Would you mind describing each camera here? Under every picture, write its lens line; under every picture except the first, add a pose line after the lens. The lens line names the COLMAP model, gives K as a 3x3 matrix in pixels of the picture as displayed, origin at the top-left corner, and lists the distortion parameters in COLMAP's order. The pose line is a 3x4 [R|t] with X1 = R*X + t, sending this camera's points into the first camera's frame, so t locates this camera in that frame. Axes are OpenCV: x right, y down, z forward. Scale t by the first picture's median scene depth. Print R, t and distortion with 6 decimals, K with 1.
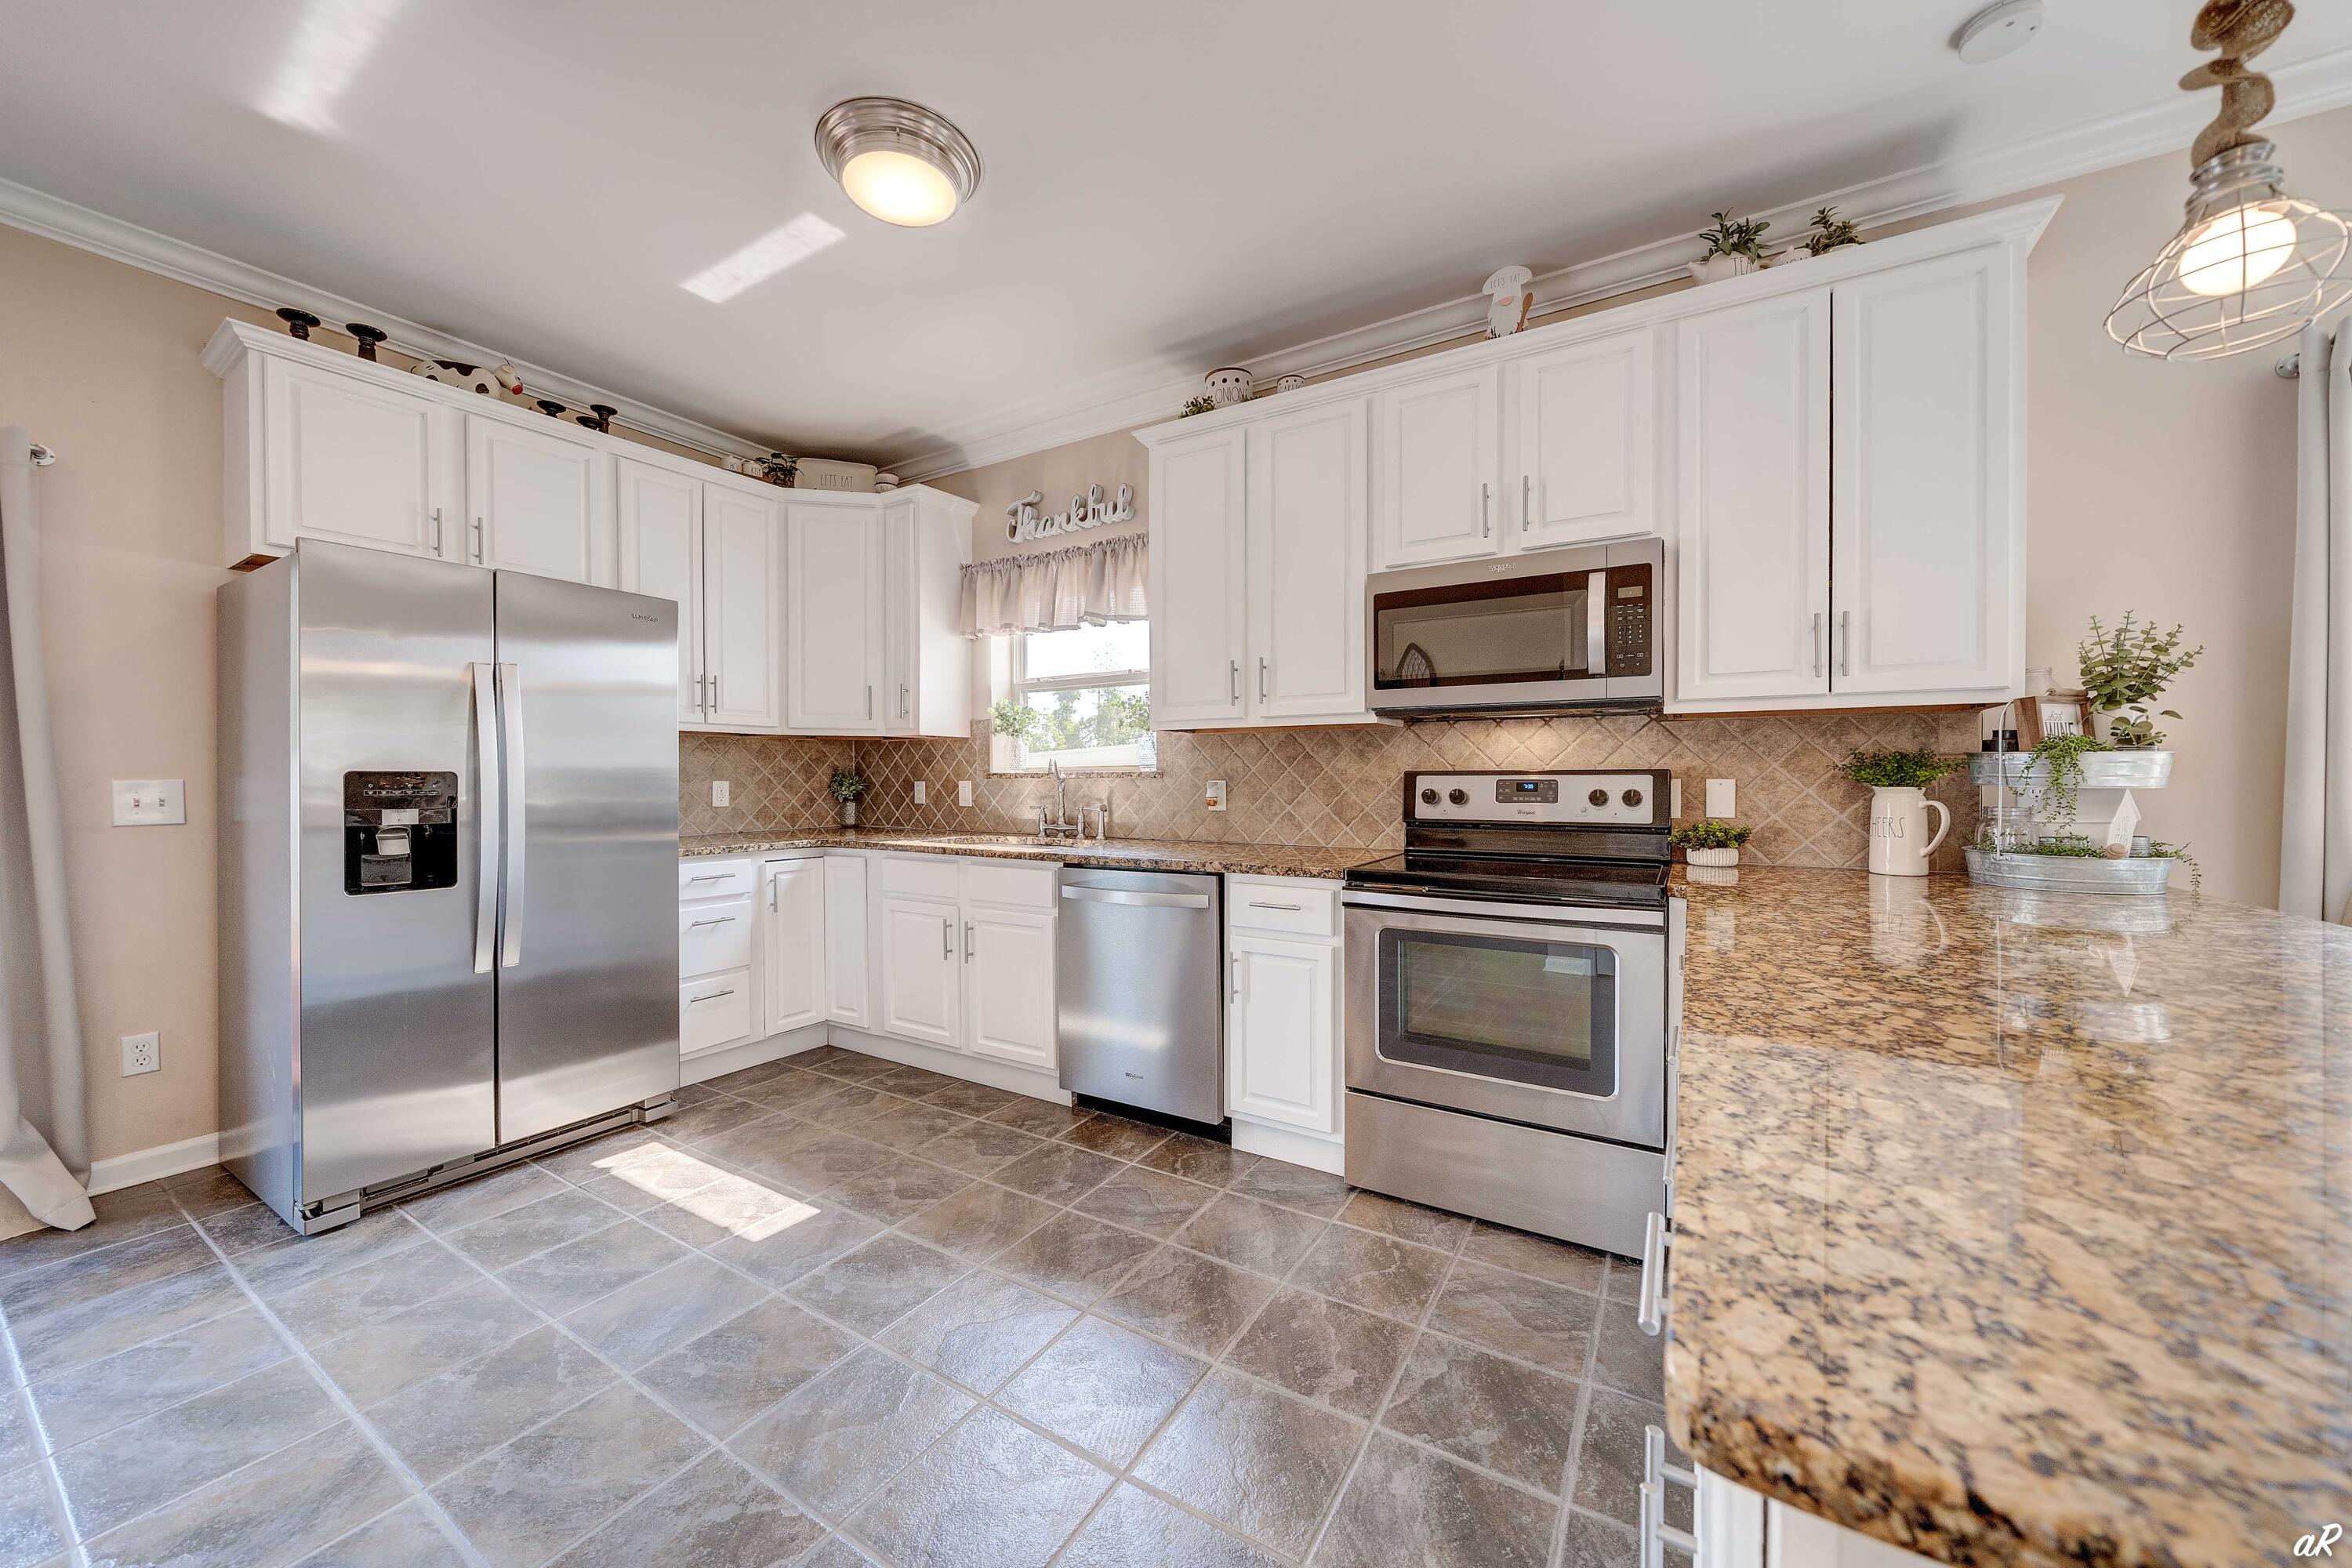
lens RADIAL K [[836.1, 0, 1221.2], [0, 836.1, 782.4], [0, 0, 1]] dist [-0.008049, -0.000060]
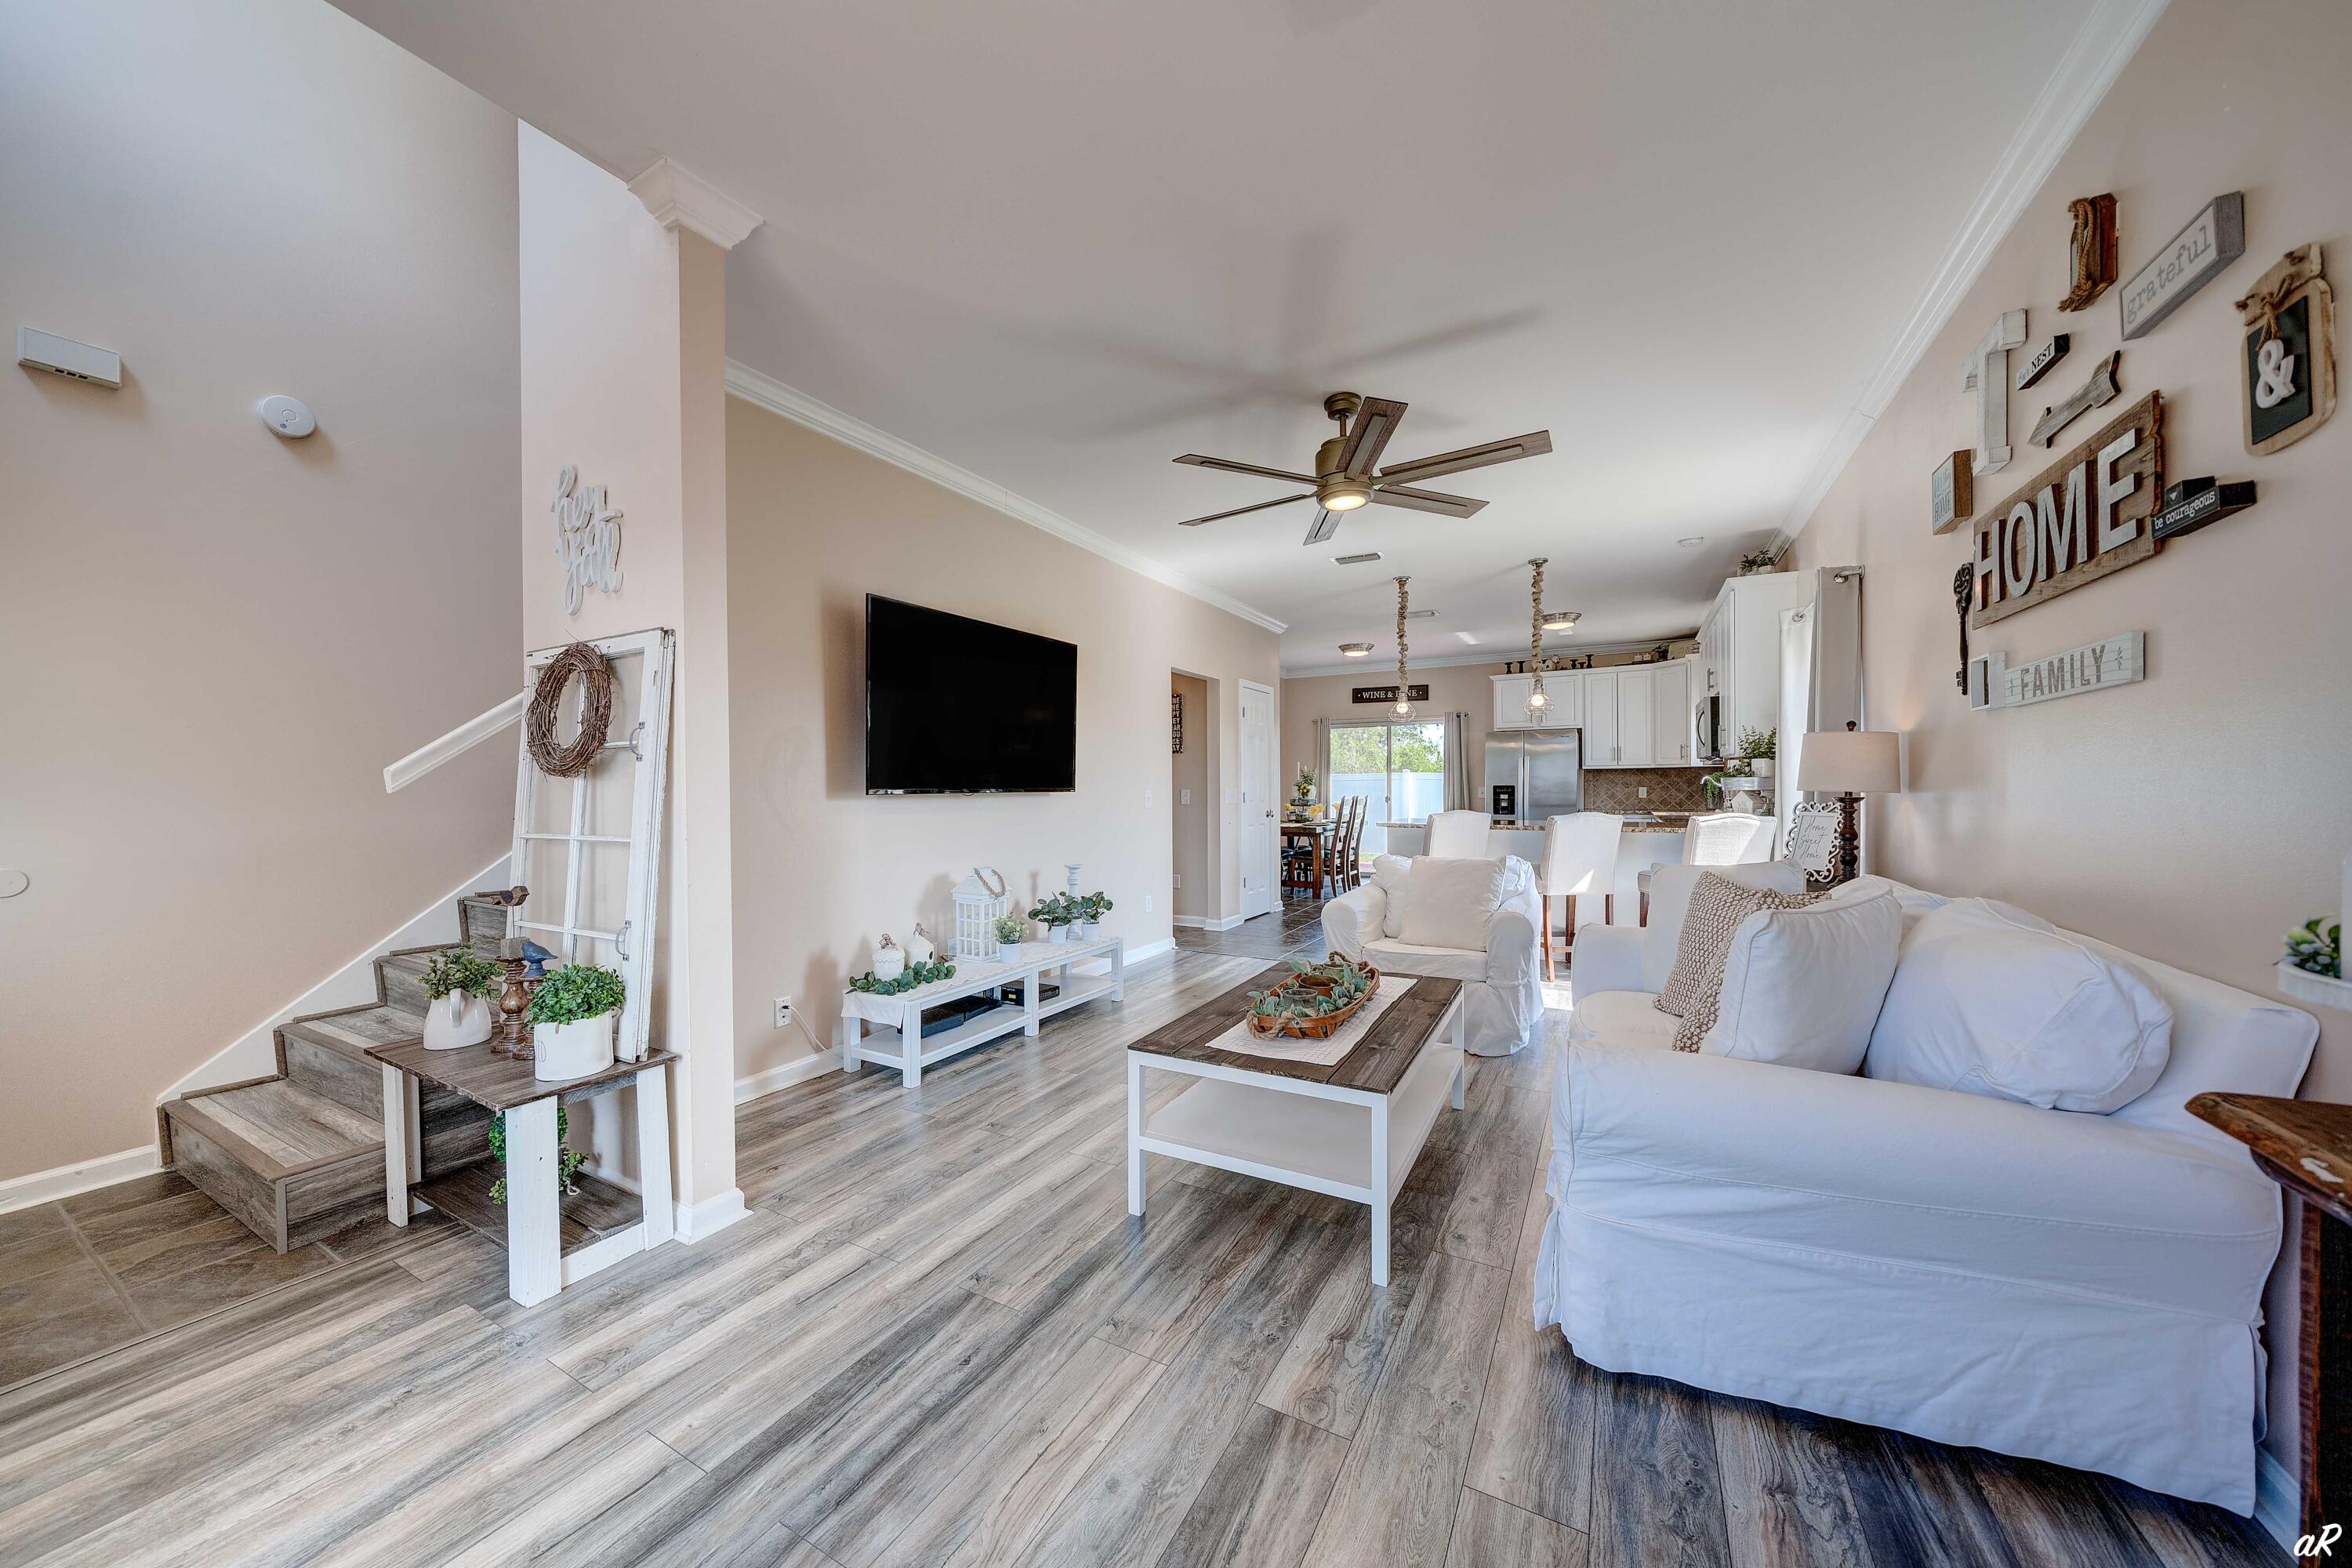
lens RADIAL K [[813.1, 0, 1166.4], [0, 813.1, 790.7], [0, 0, 1]] dist [-0.005777, 0.000198]
pose [[0.009757, 0.003515, -0.999946, 2.216866], [0.000442, 0.999994, 0.003520, -0.001256], [0.999952, -0.000477, 0.009756, -0.526947]]
